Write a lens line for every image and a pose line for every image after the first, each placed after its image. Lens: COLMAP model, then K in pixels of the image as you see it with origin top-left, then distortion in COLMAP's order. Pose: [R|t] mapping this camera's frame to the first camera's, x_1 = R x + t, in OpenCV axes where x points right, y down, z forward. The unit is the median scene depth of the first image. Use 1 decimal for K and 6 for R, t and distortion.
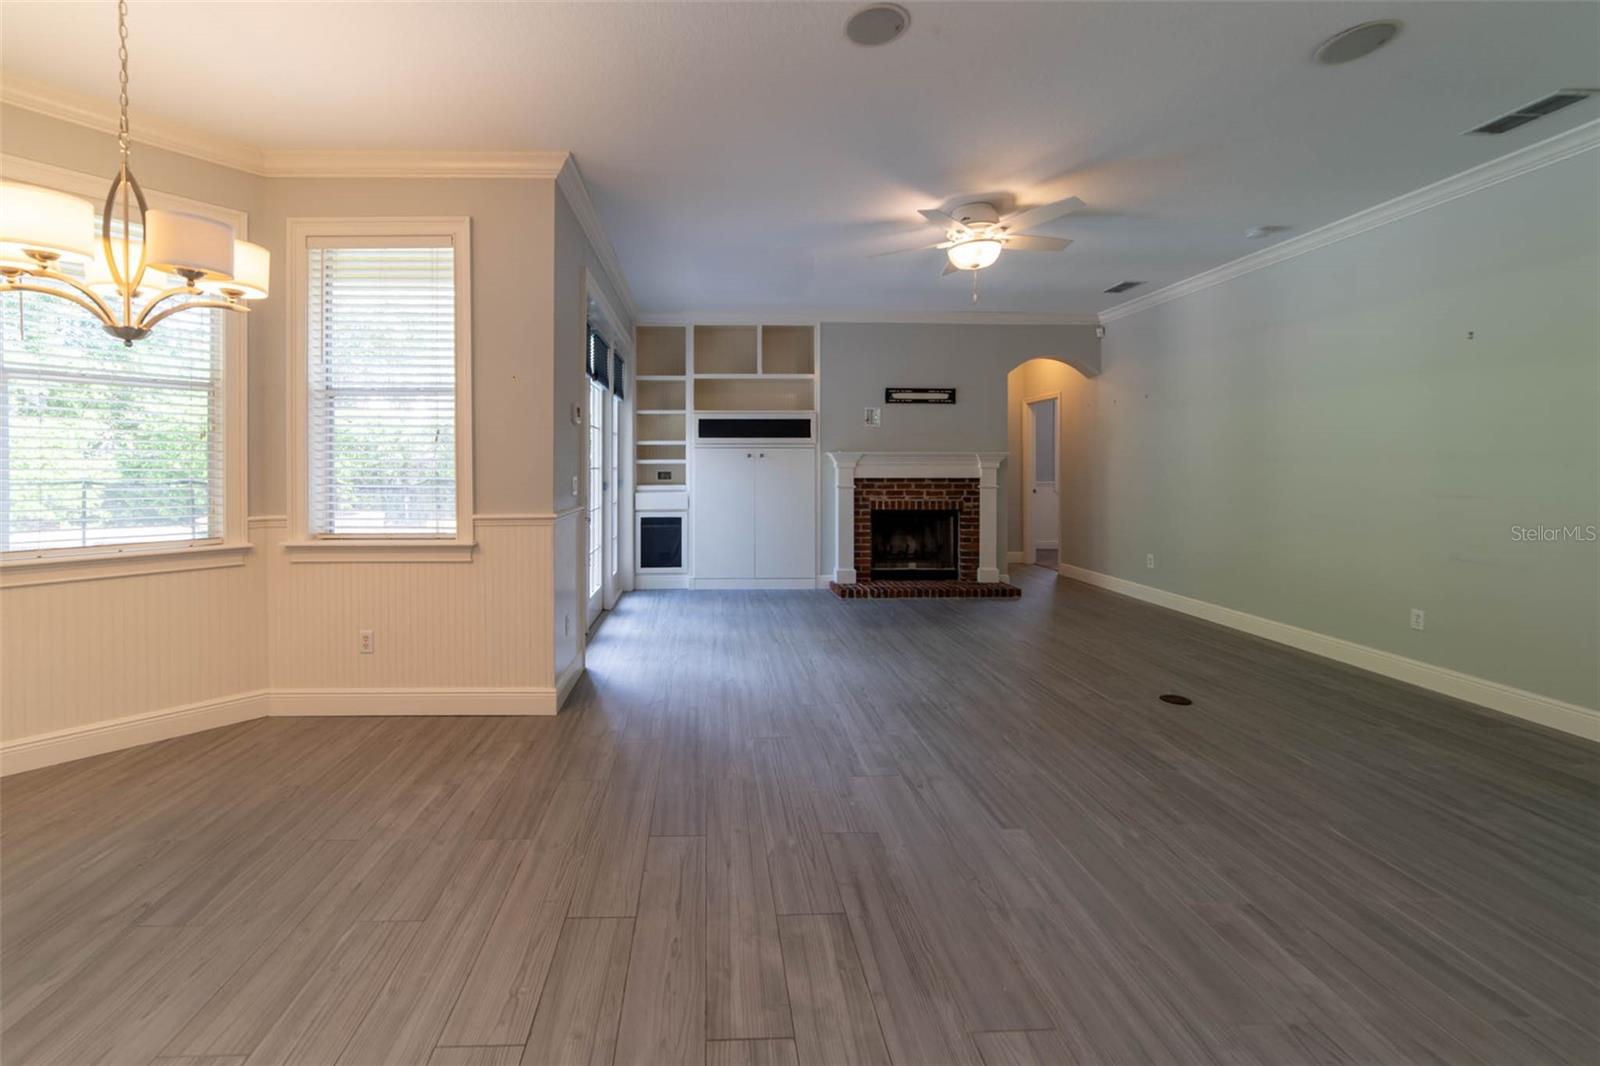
lens RADIAL K [[684.6, 0, 771.0], [0, 684.6, 463.8], [0, 0, 1]] dist [-0.000912, 0.000336]
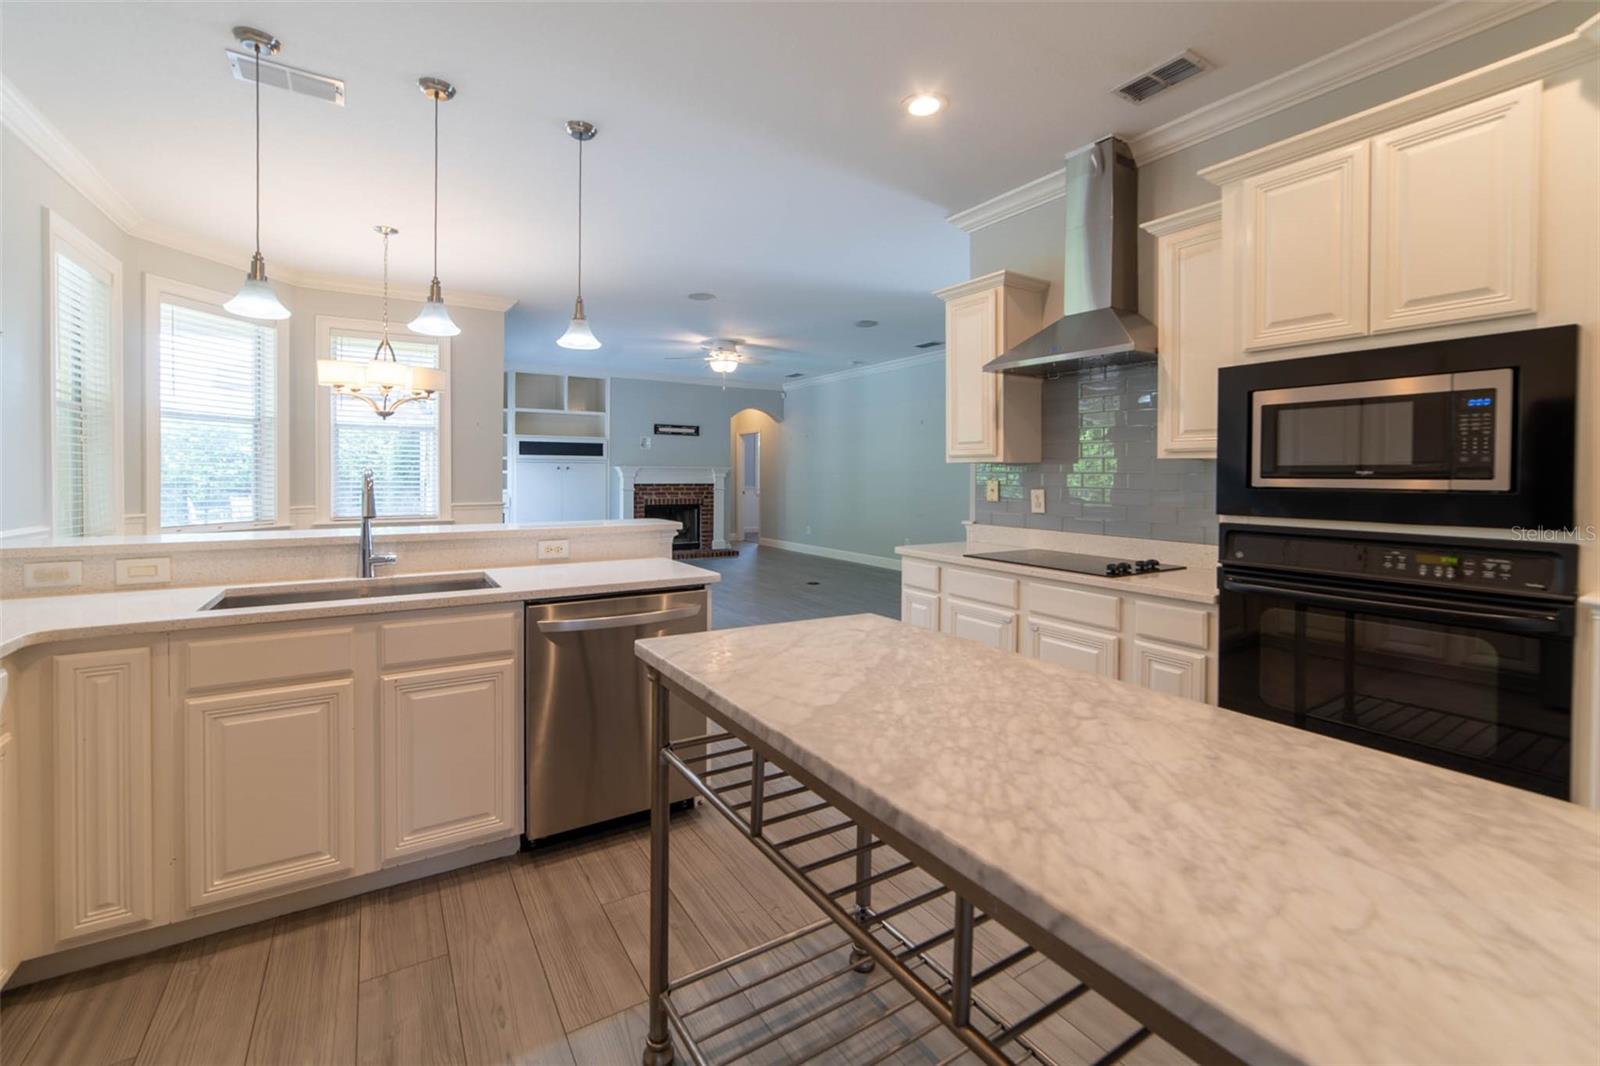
lens RADIAL K [[610.5, 0, 795.3], [0, 610.5, 484.3], [0, 0, 1]] dist [-0.007045, 0.000561]
pose [[0.893042, -0.001361, 0.449972, -0.161953], [-0.006142, 0.999865, 0.015214, -0.000335], [-0.449932, -0.016350, 0.892913, -0.343966]]
